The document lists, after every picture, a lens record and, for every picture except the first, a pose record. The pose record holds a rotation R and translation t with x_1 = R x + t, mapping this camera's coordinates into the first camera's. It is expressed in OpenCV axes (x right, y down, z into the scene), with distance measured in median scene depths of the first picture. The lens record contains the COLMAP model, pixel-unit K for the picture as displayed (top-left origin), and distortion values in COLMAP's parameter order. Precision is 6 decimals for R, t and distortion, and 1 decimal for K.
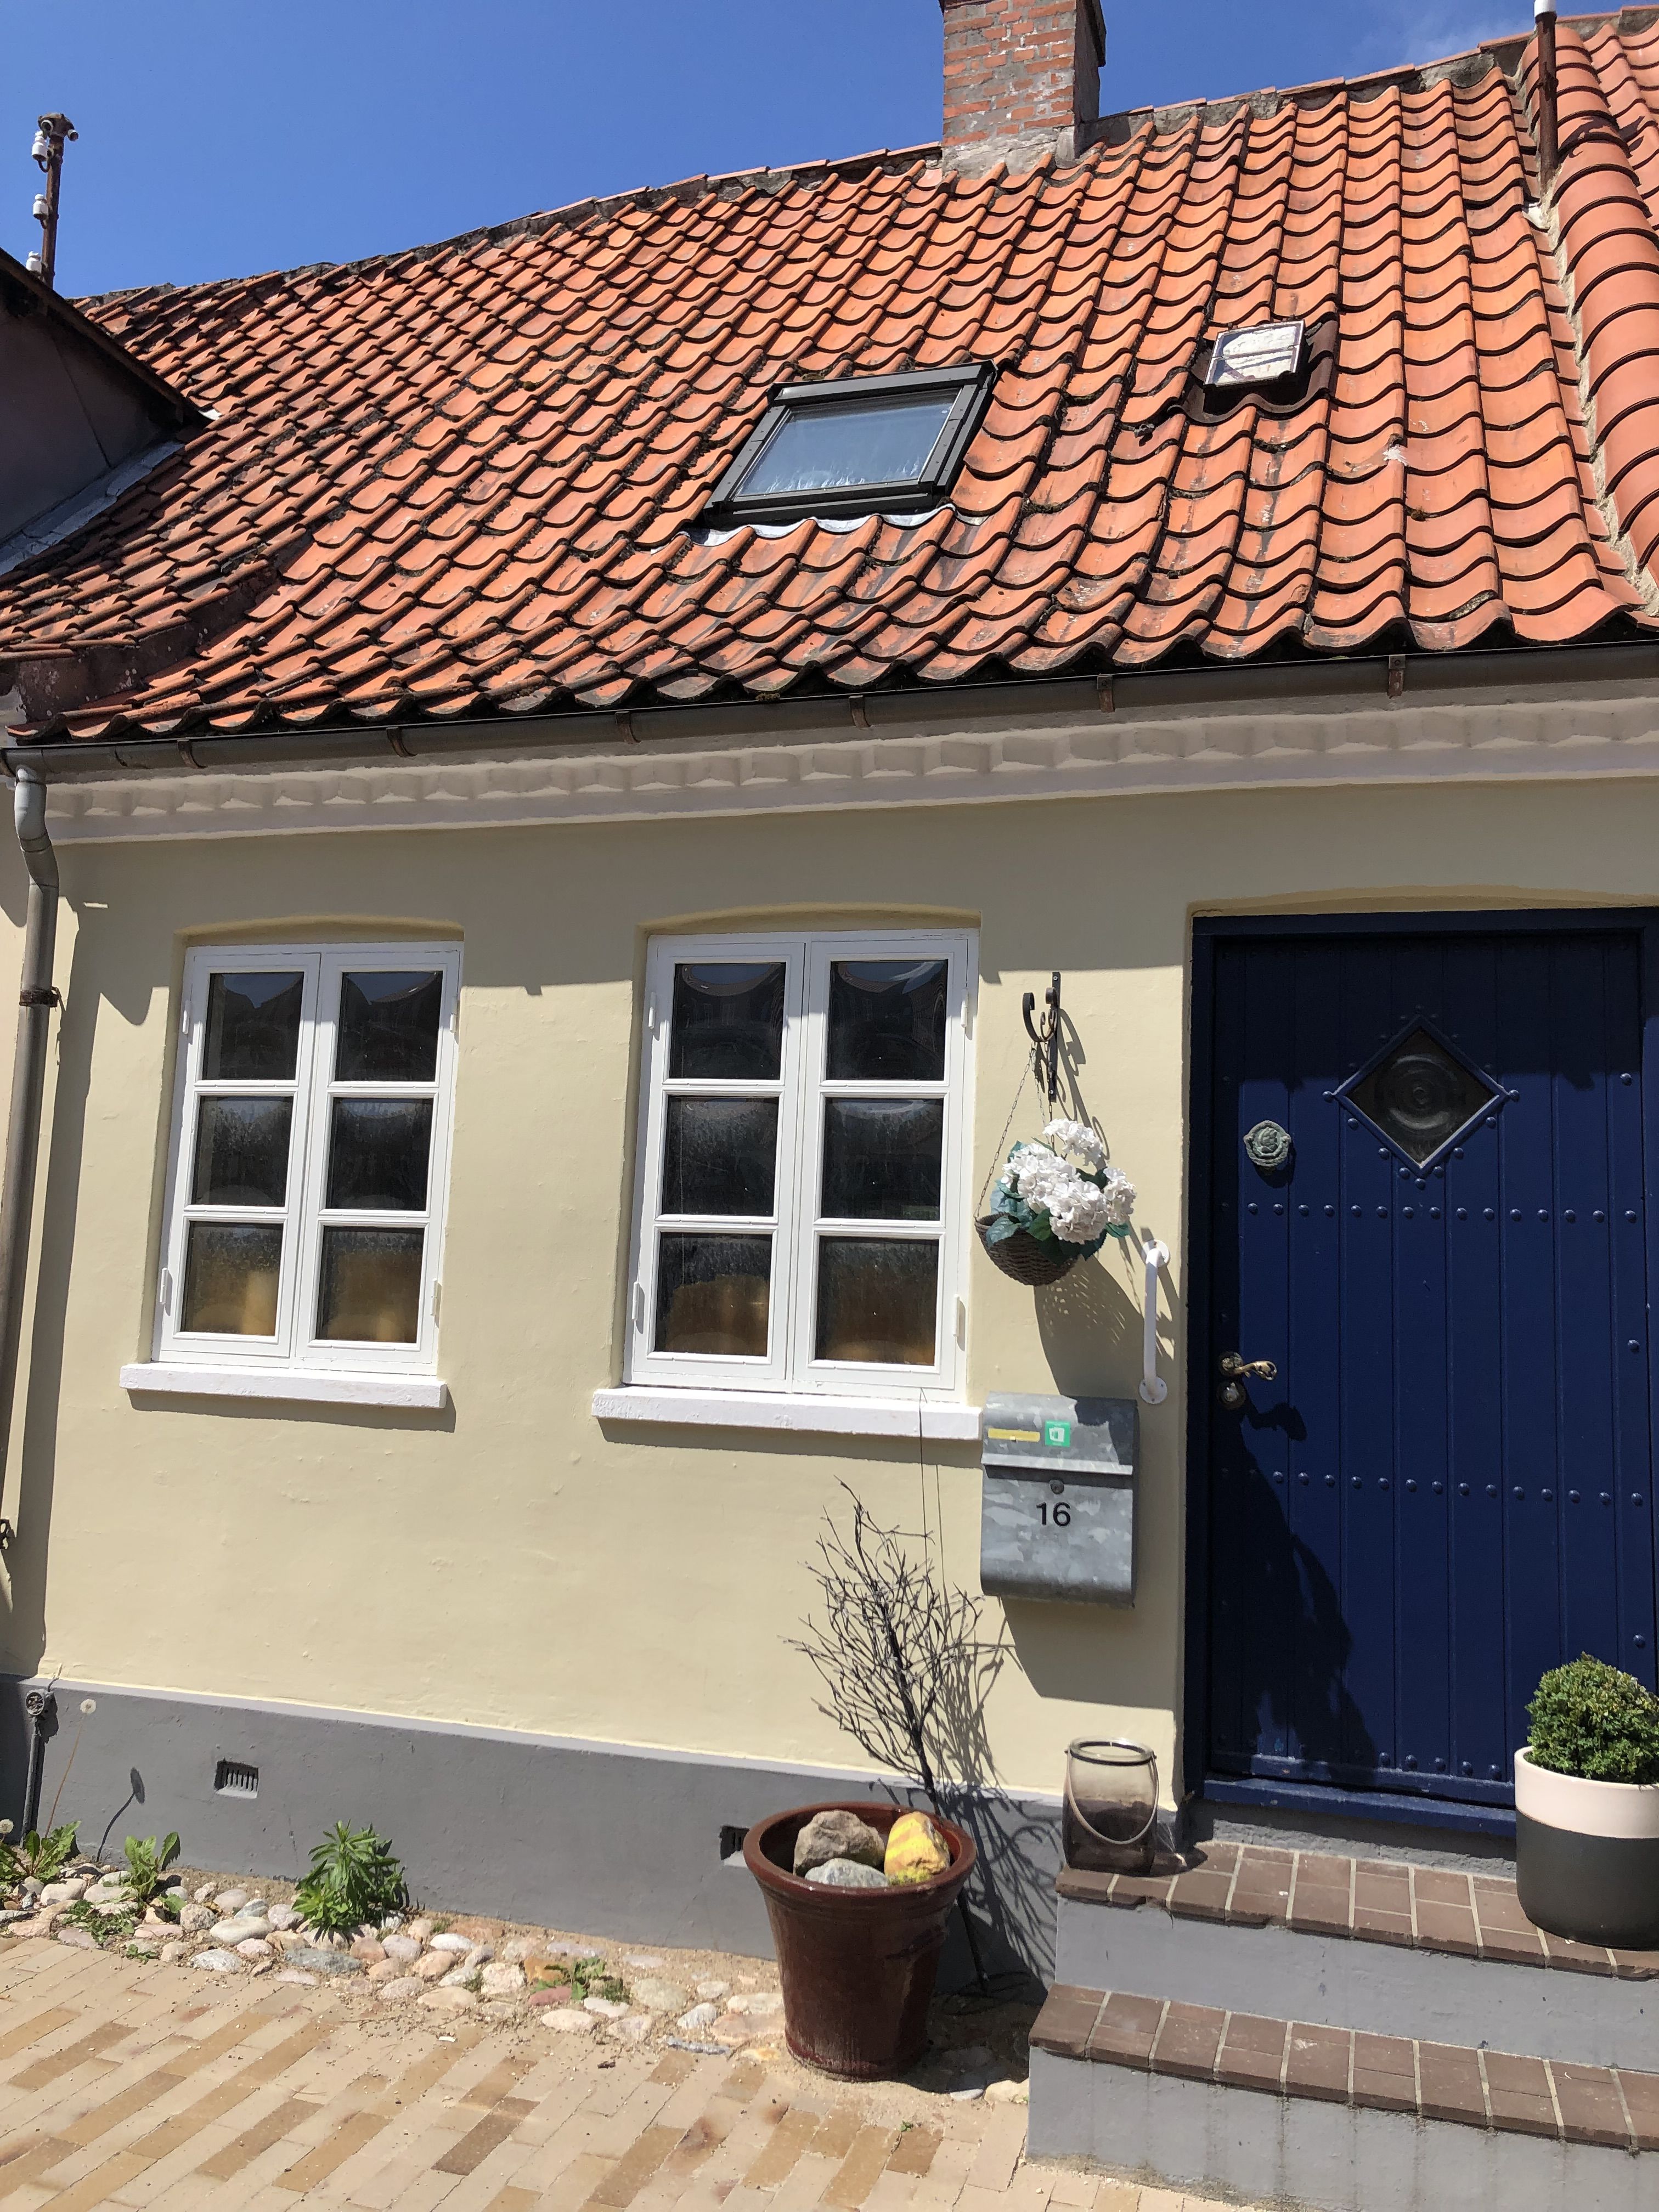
lens RADIAL K [[1832.3, 0, 829.5], [0, 1832.3, 1106.0], [0, 0, 1]] dist [0.085066, -0.160059]
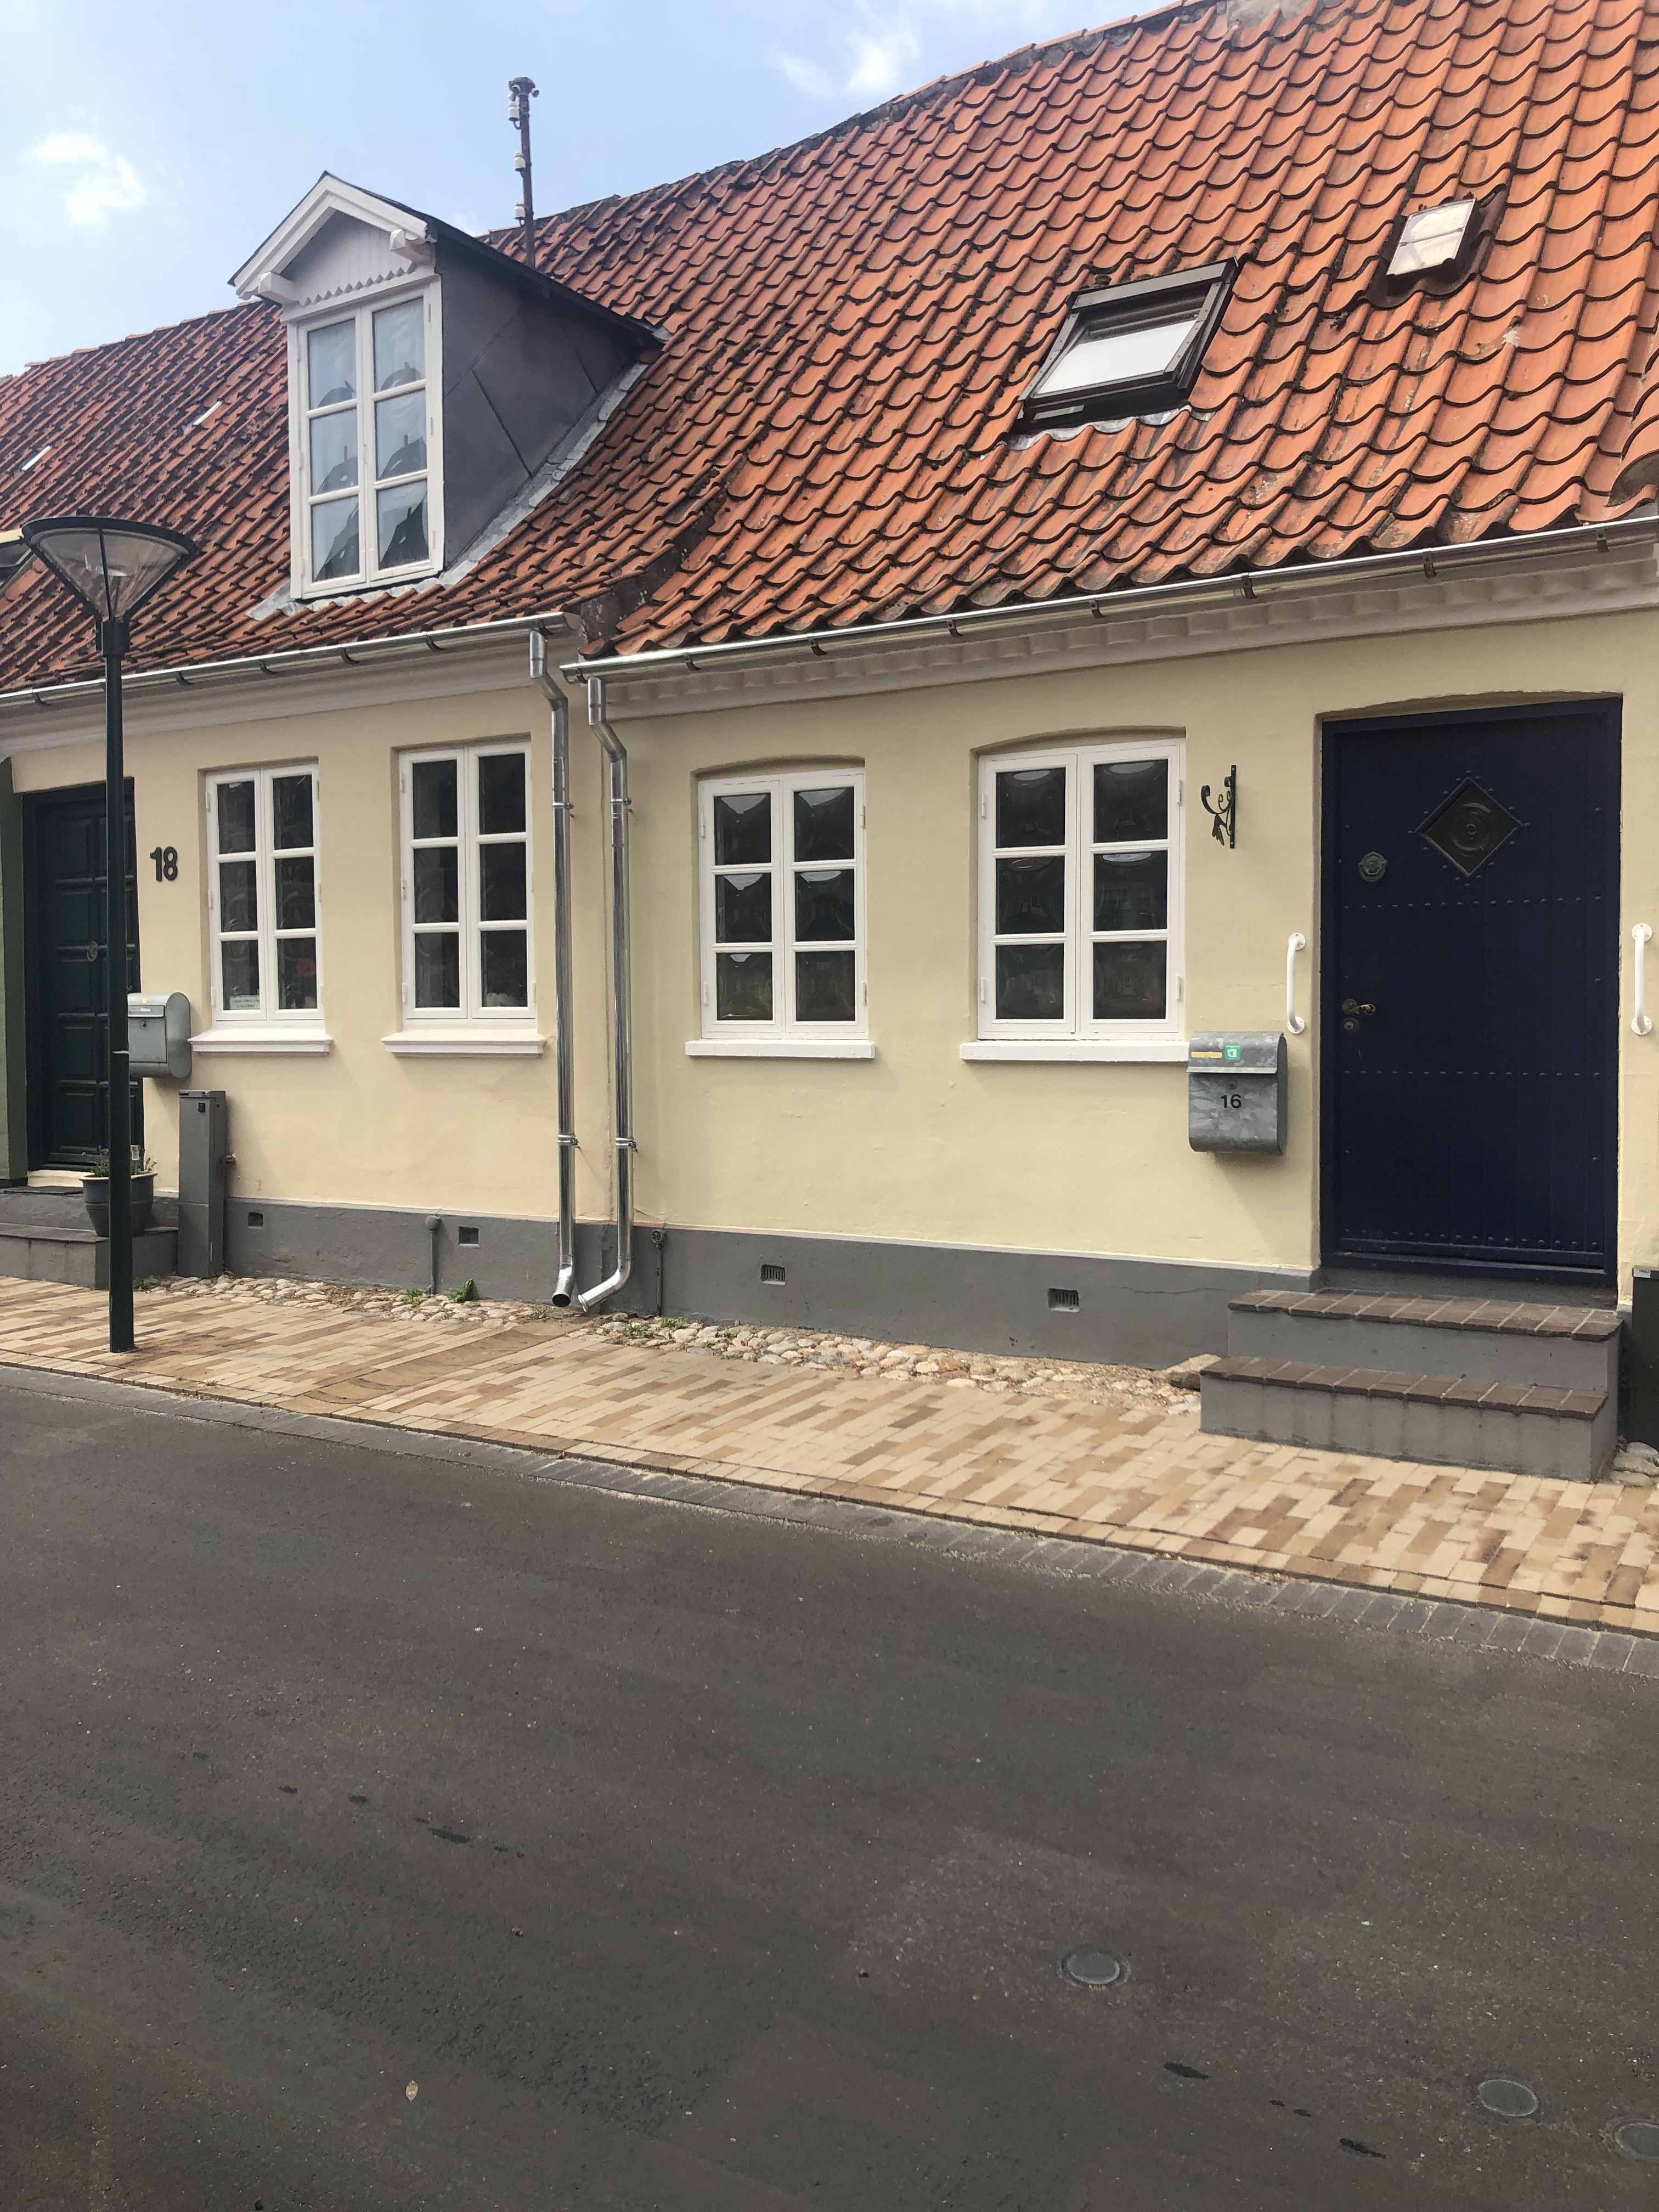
lens RADIAL K [[1783.4, 0, 829.5], [0, 1783.4, 1106.0], [0, 0, 1]] dist [0.100480, 0.005598]
pose [[0.968762, -0.033955, -0.245656, 0.124455], [0.074720, 0.984515, 0.158581, -0.044061], [0.236467, -0.171982, 0.956298, -0.476559]]
